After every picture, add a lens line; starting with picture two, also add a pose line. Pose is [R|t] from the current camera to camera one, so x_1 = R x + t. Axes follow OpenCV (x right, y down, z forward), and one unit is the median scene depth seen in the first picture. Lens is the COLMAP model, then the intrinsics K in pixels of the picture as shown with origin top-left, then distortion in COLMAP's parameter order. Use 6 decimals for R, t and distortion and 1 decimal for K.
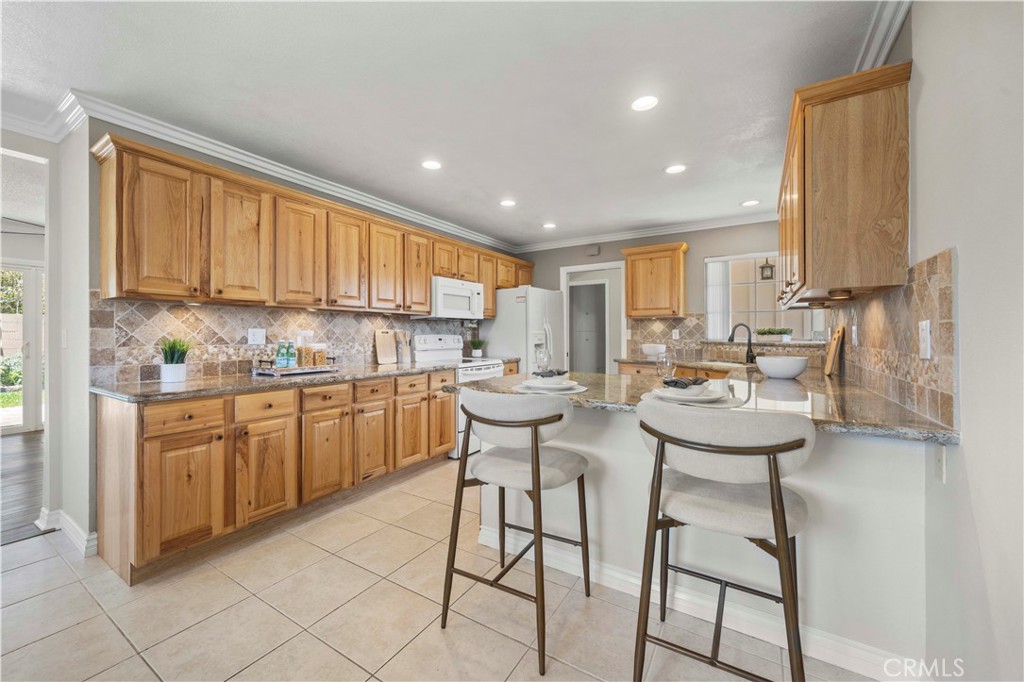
lens RADIAL K [[388.3, 0, 502.8], [0, 388.3, 337.9], [0, 0, 1]] dist [-0.000456, 0.000342]
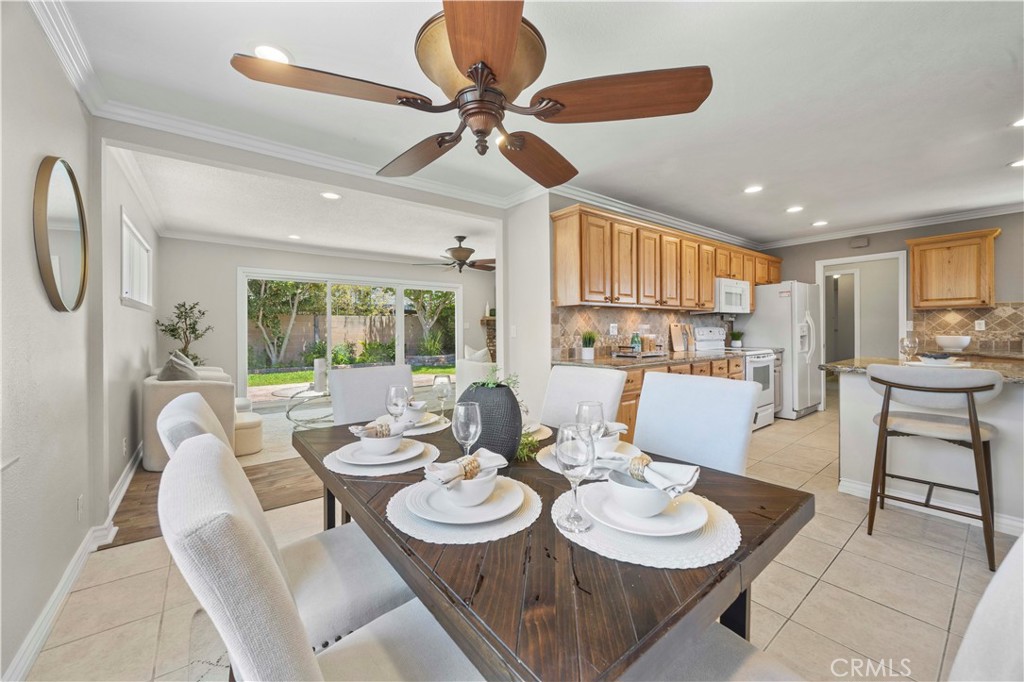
lens RADIAL K [[388.3, 0, 509.2], [0, 388.3, 331.4], [0, 0, 1]] dist [-0.000456, 0.000342]
pose [[0.944329, -0.003675, -0.328983, -0.395650], [0.003752, 0.999993, -0.000399, 0.002182], [0.328982, -0.000858, 0.944336, -0.327897]]
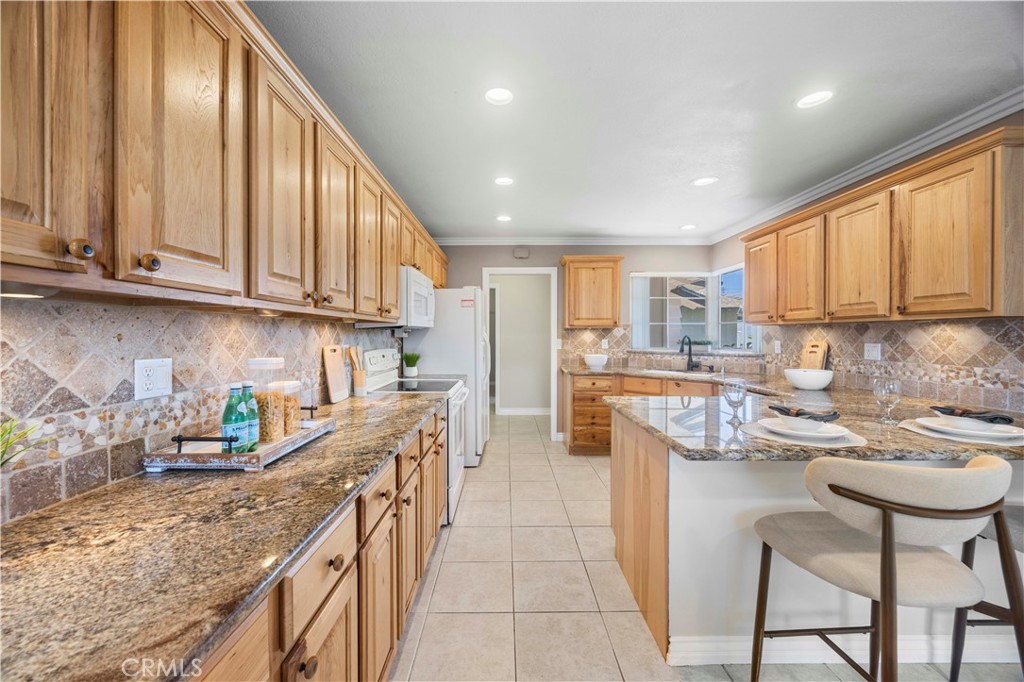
lens RADIAL K [[388.3, 0, 505.8], [0, 388.3, 338.8], [0, 0, 1]] dist [-0.000456, 0.000342]
pose [[0.836311, -0.005565, 0.548227, -0.409489], [0.004545, 0.999984, 0.003217, -0.033000], [-0.548236, -0.000198, 0.836324, 0.342909]]
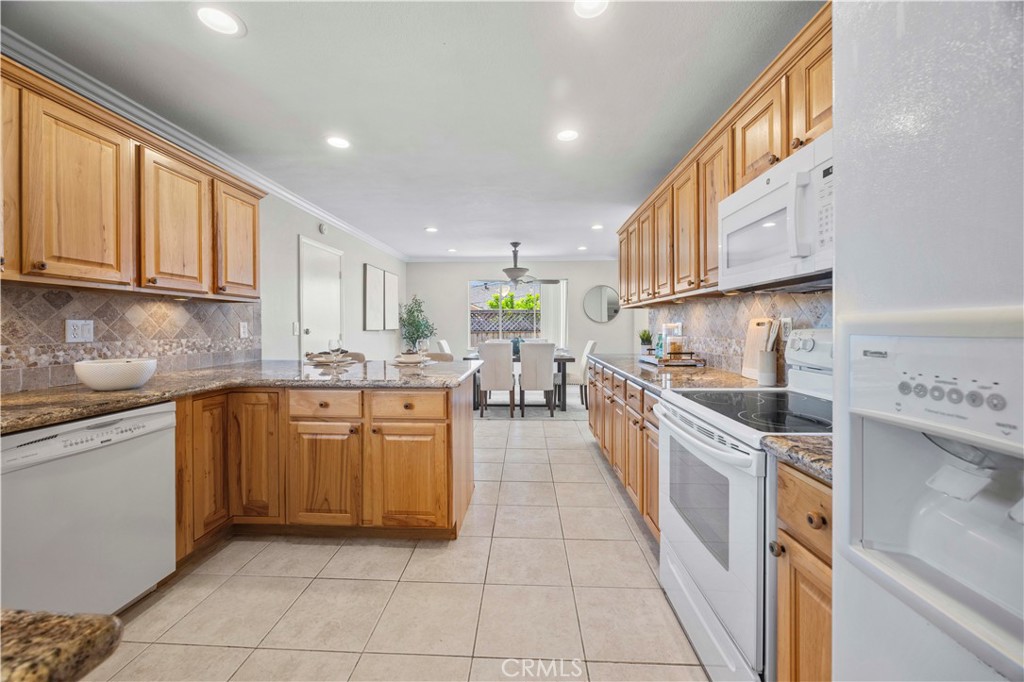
lens RADIAL K [[388.3, 0, 509.8], [0, 388.3, 330.1], [0, 0, 1]] dist [-0.000456, 0.000342]
pose [[-0.859796, 0.008286, -0.510570, 0.292030], [0.001410, 0.999903, 0.013852, -0.012247], [0.510635, 0.011190, -0.859725, 1.296703]]
